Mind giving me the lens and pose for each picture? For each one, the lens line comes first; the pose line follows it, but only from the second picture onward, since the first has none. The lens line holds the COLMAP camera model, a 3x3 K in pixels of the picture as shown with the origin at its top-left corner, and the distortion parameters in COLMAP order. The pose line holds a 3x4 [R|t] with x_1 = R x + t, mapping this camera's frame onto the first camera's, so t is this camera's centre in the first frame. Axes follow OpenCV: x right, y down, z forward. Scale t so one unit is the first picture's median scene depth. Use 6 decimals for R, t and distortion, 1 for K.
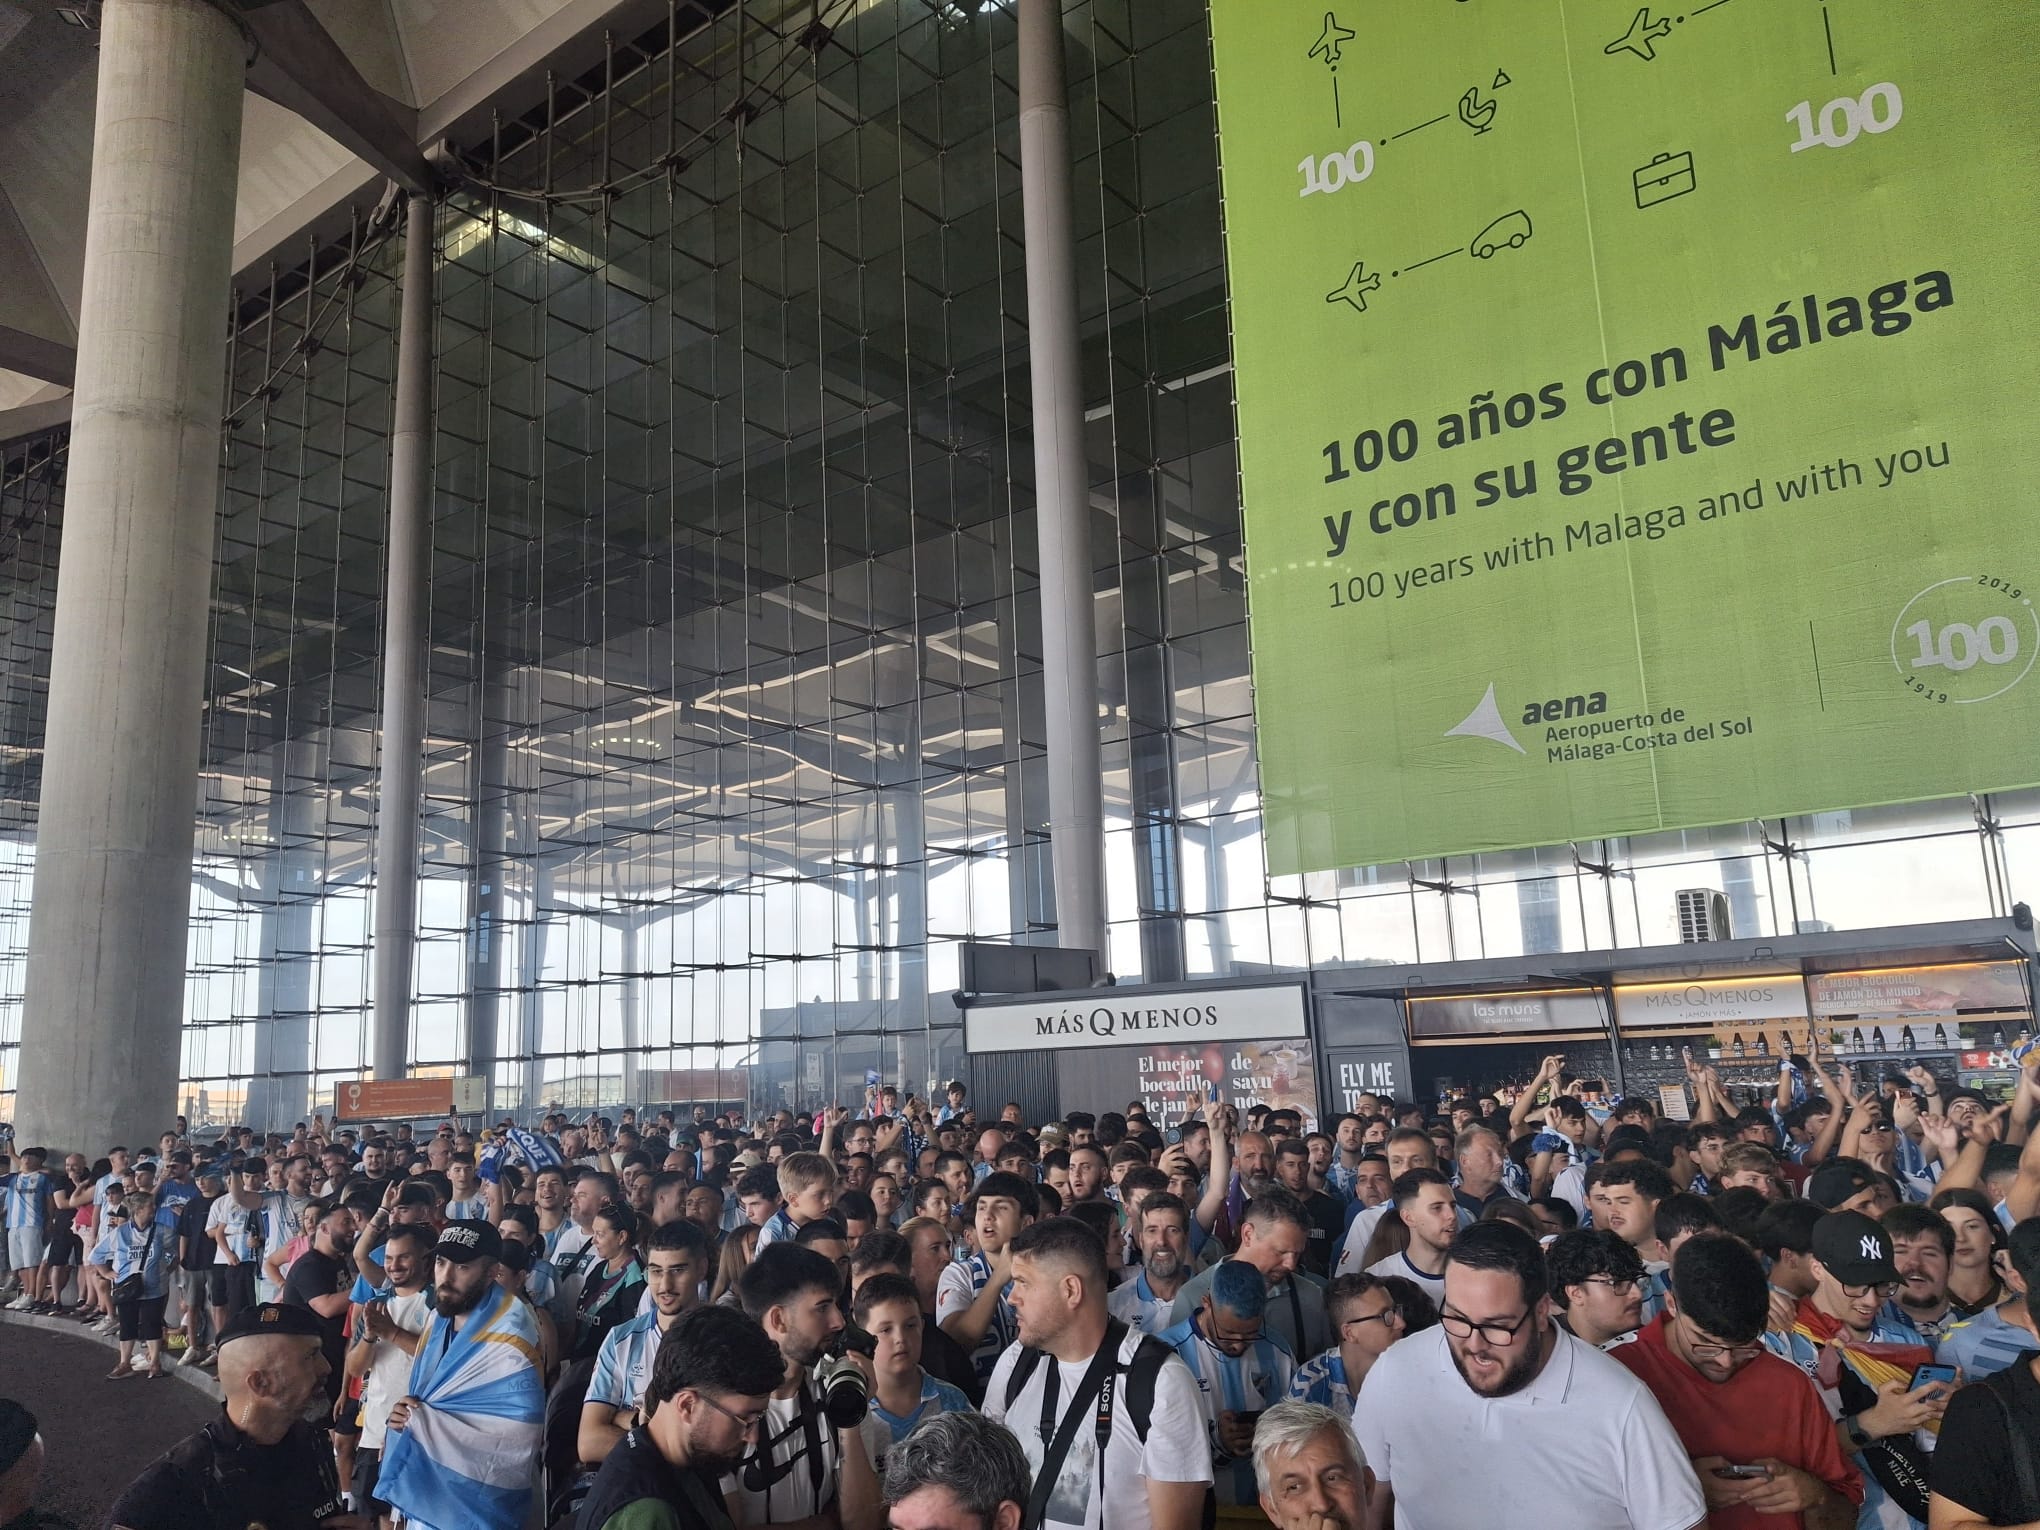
lens RADIAL K [[1731.8, 0, 1023.1], [0, 1731.8, 712.7], [0, 0, 1]] dist [0.139756, -0.493340]
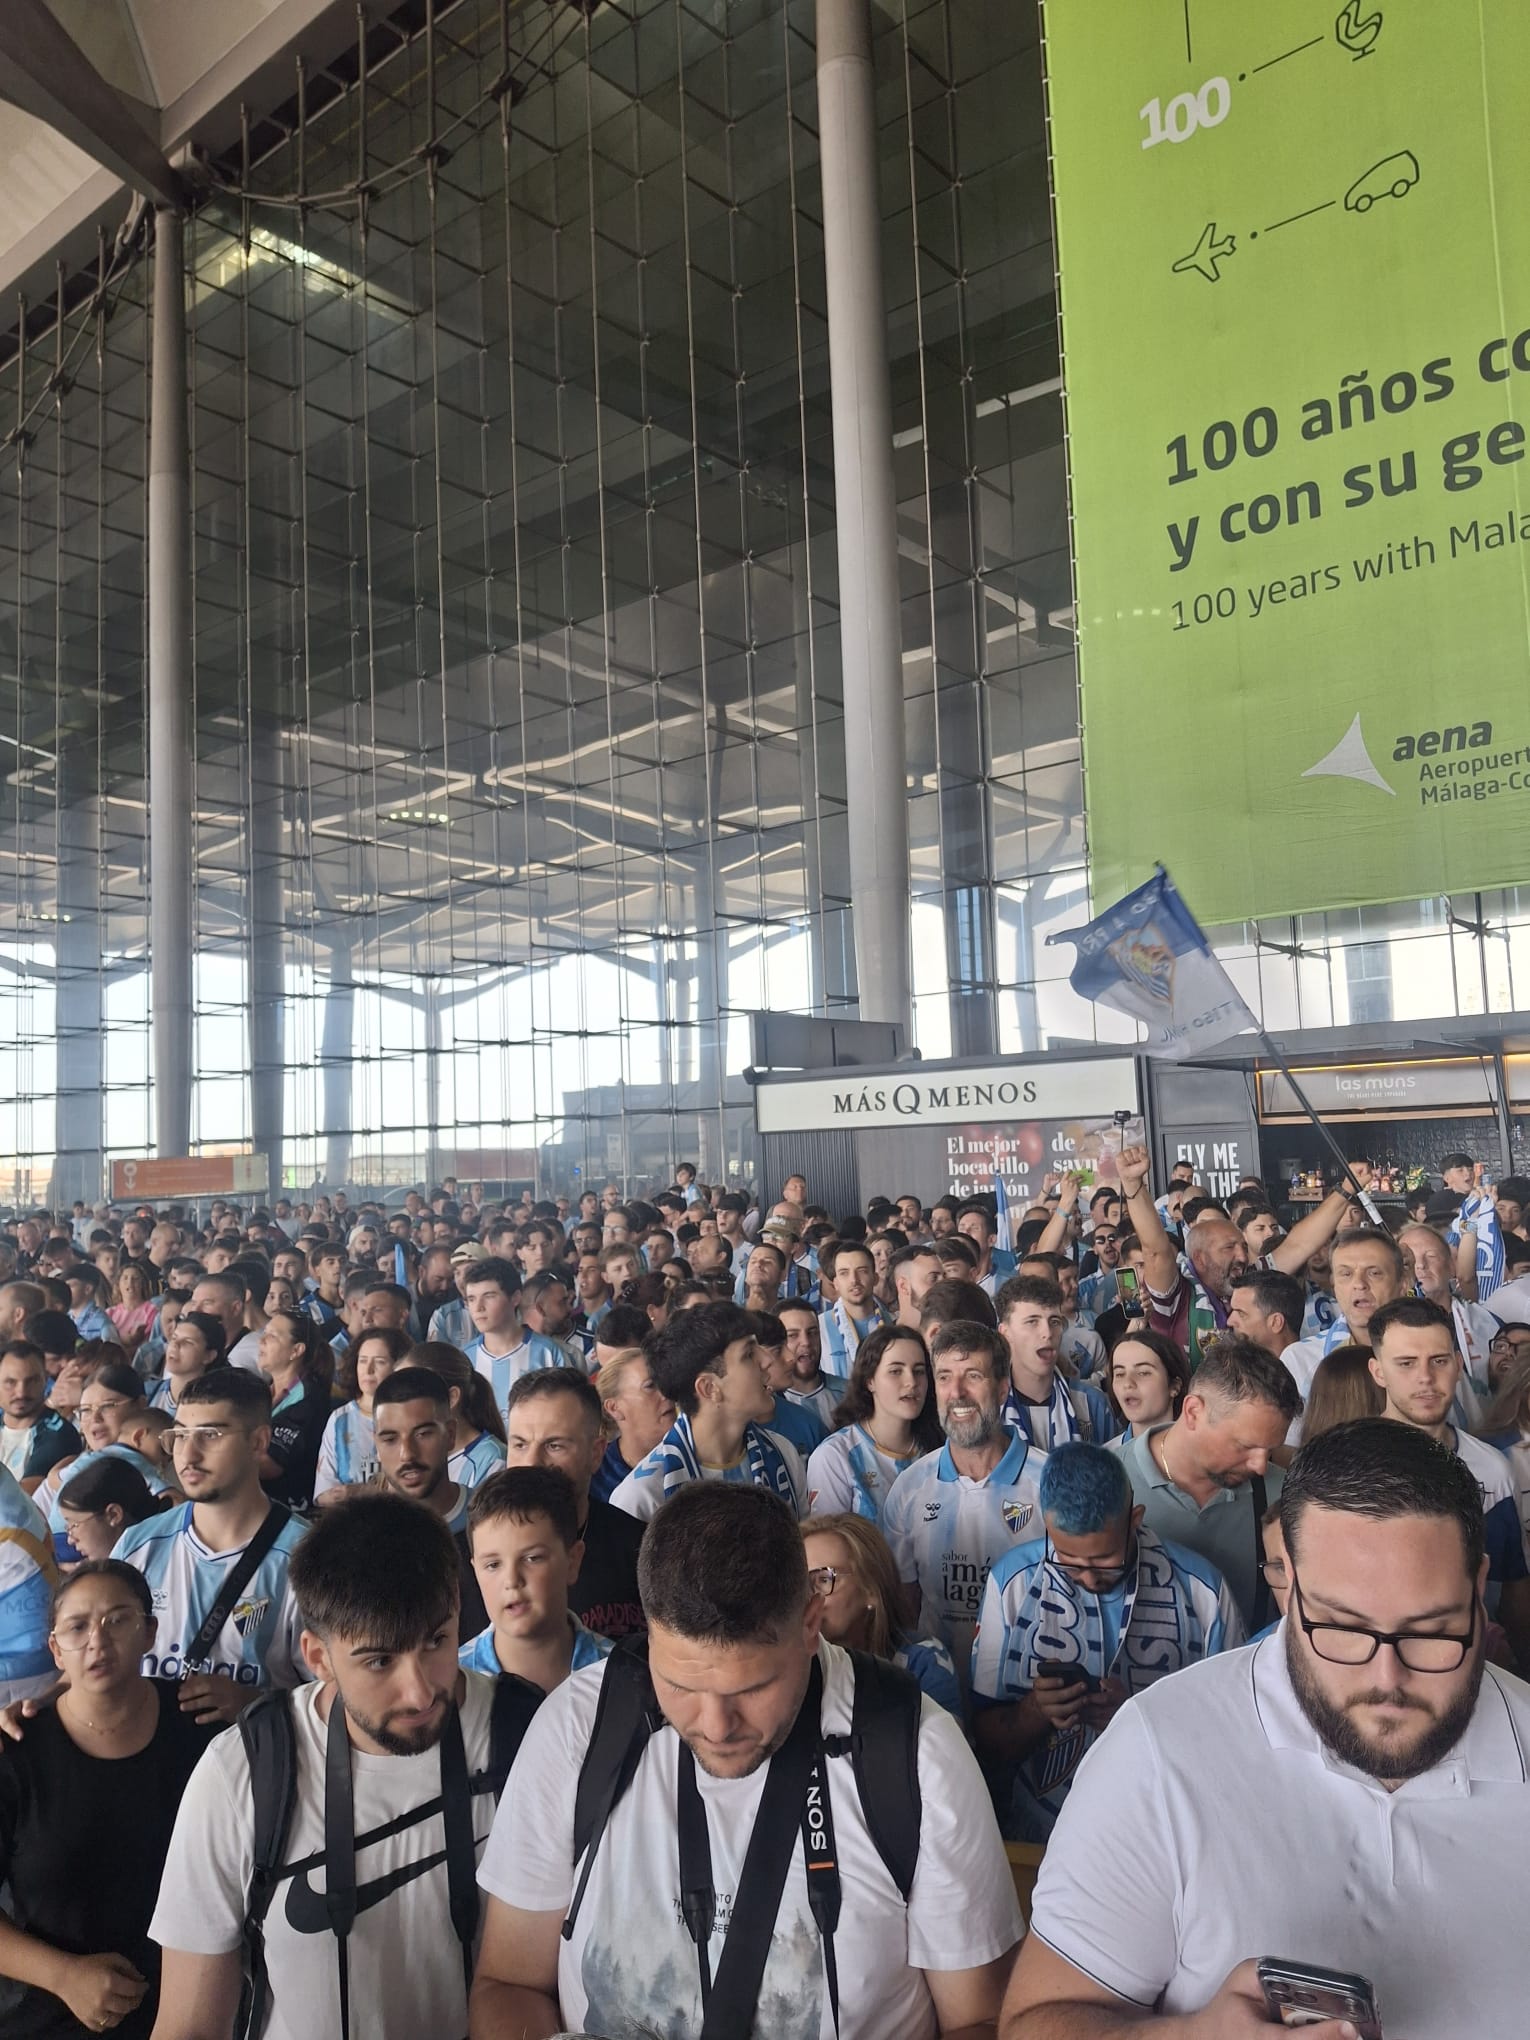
lens RADIAL K [[1463.5, 0, 802.3], [0, 1463.5, 1019.8], [0, 0, 1]] dist [0.000289, -0.069496]
pose [[0.999607, 0.001954, -0.027953, 0.010994], [0.001145, 0.993886, 0.110406, 0.047204], [0.027998, -0.110395, 0.993493, 0.221861]]
